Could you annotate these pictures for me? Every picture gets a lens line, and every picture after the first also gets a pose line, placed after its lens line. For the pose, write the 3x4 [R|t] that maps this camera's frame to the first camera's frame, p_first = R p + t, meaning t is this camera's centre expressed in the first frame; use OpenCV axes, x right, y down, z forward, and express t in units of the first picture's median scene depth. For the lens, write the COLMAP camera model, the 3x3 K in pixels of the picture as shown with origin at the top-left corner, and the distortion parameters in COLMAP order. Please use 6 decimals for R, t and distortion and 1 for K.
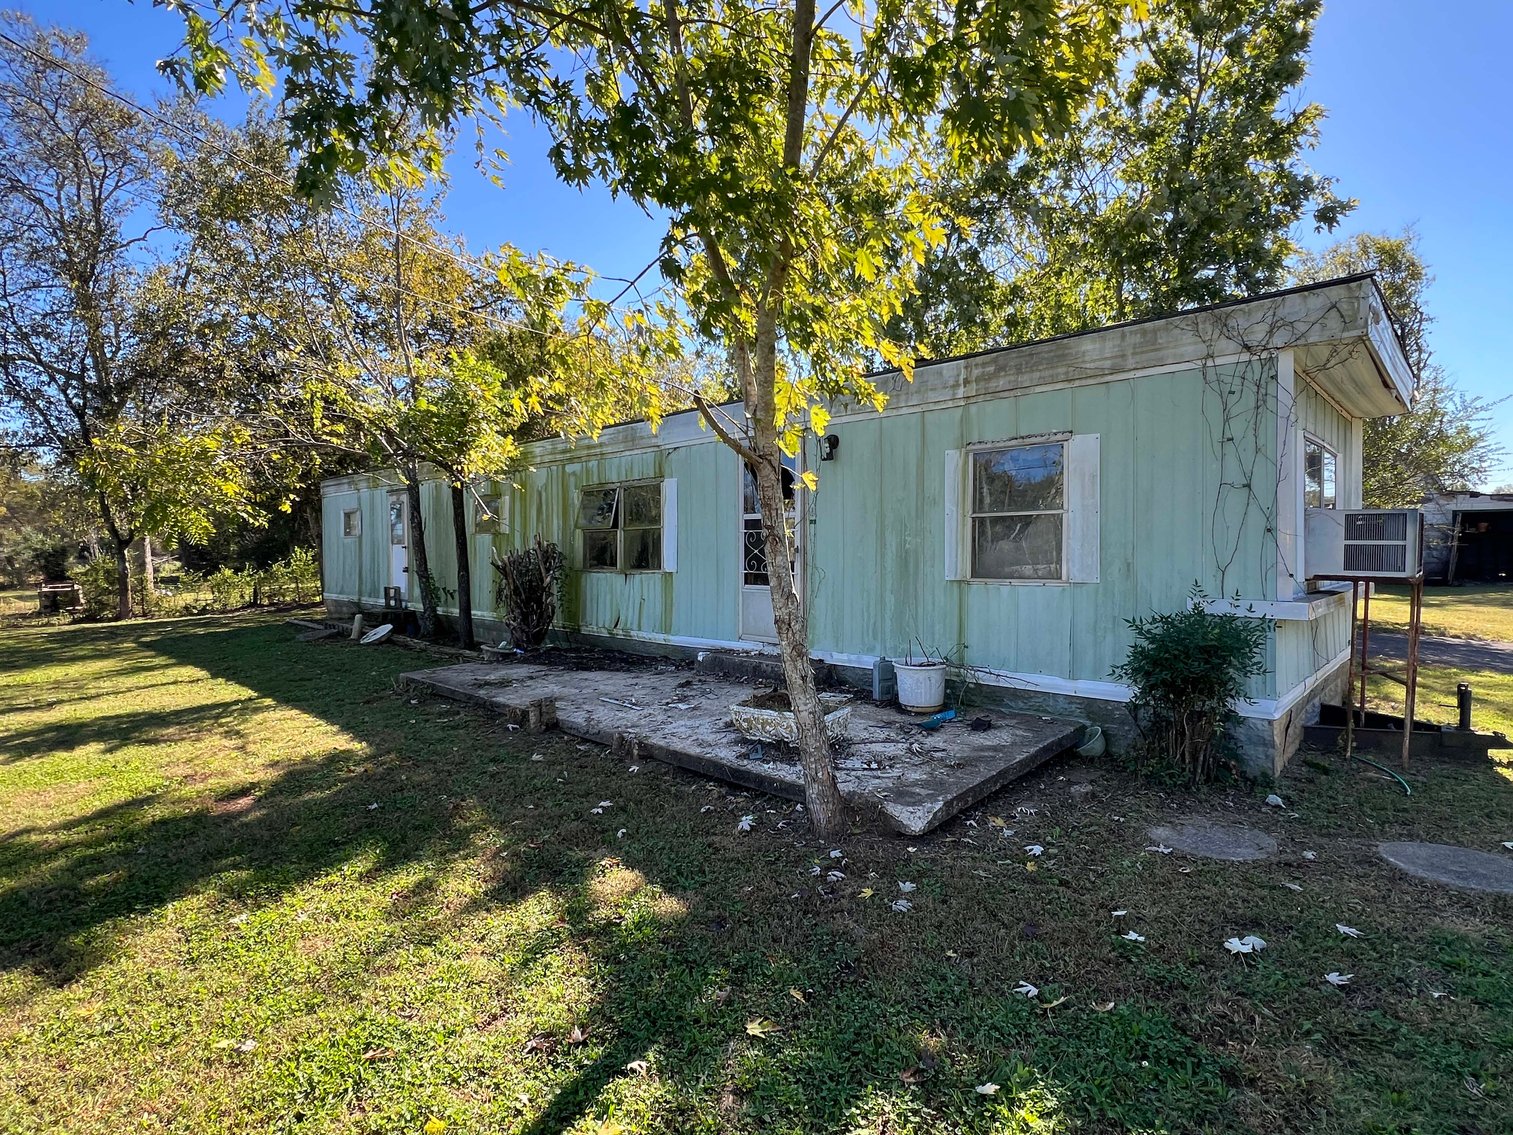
lens RADIAL K [[767.0, 0, 756.5], [0, 767.0, 567.5], [0, 0, 1]] dist [-0.000336, -0.000010]
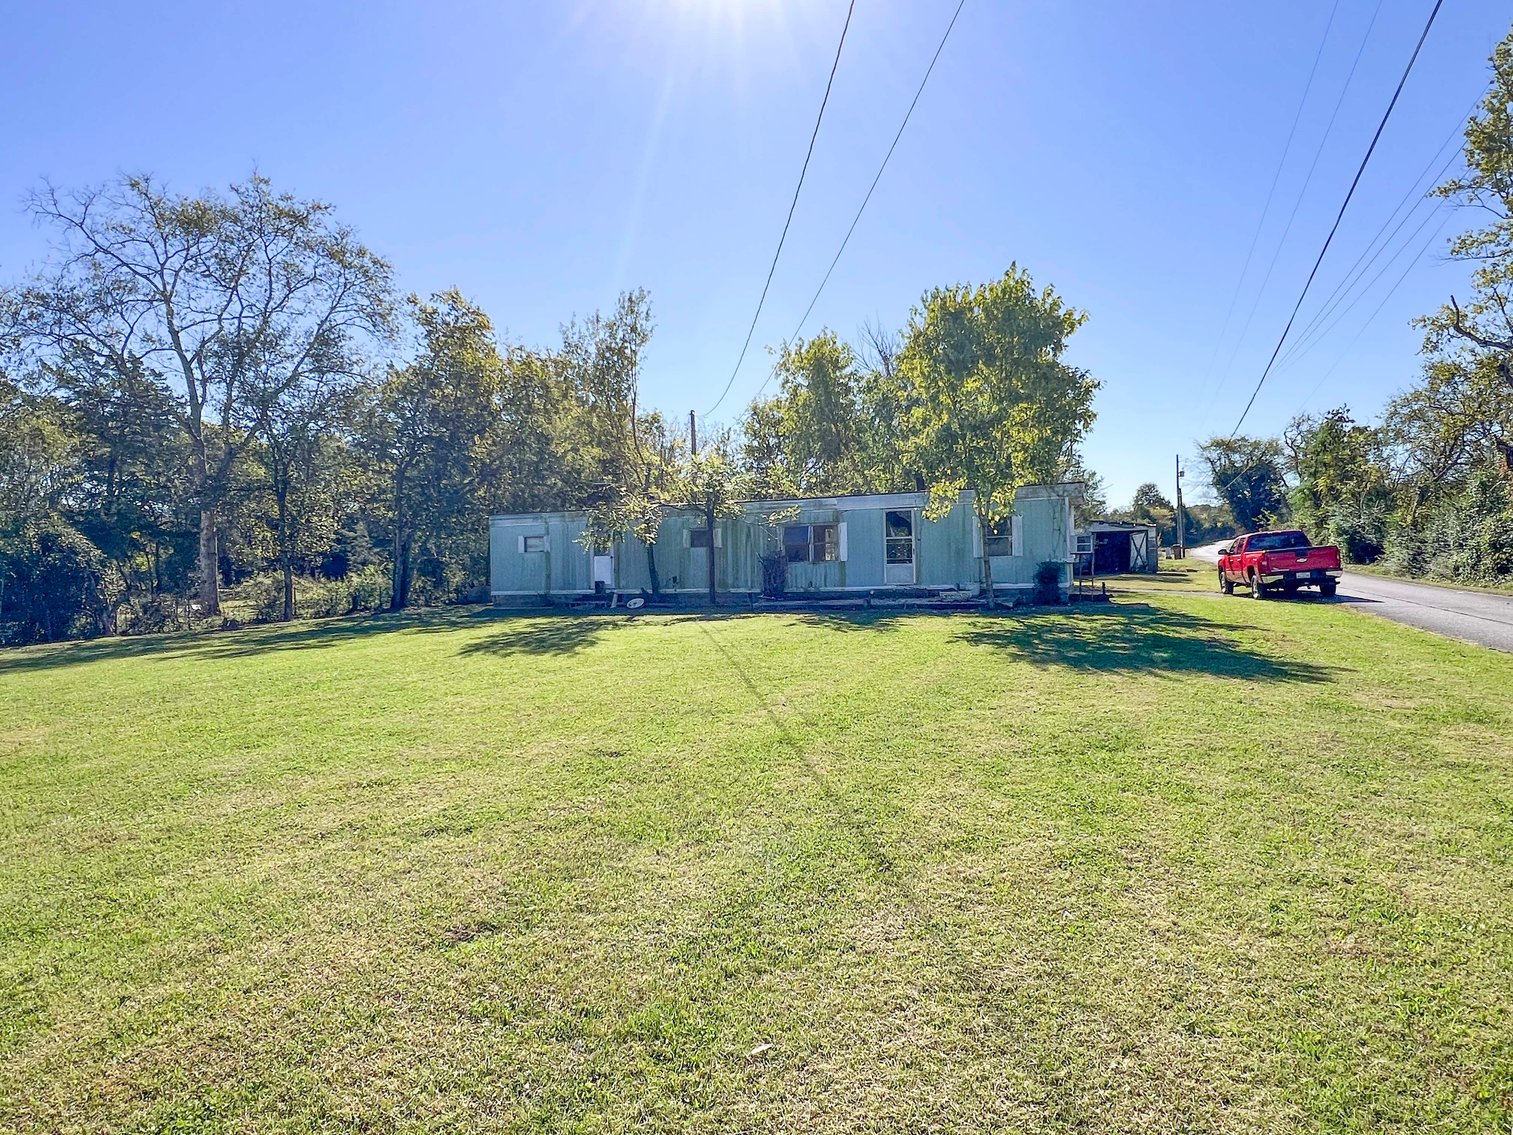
lens RADIAL K [[891.3, 0, 746.8], [0, 891.3, 570.8], [0, 0, 1]] dist [0.000567, -0.000058]
pose [[0.930352, -0.020438, 0.366097, -2.177629], [0.030676, 0.999283, -0.022169, 0.135866], [-0.365382, 0.031856, 0.930313, -2.293870]]
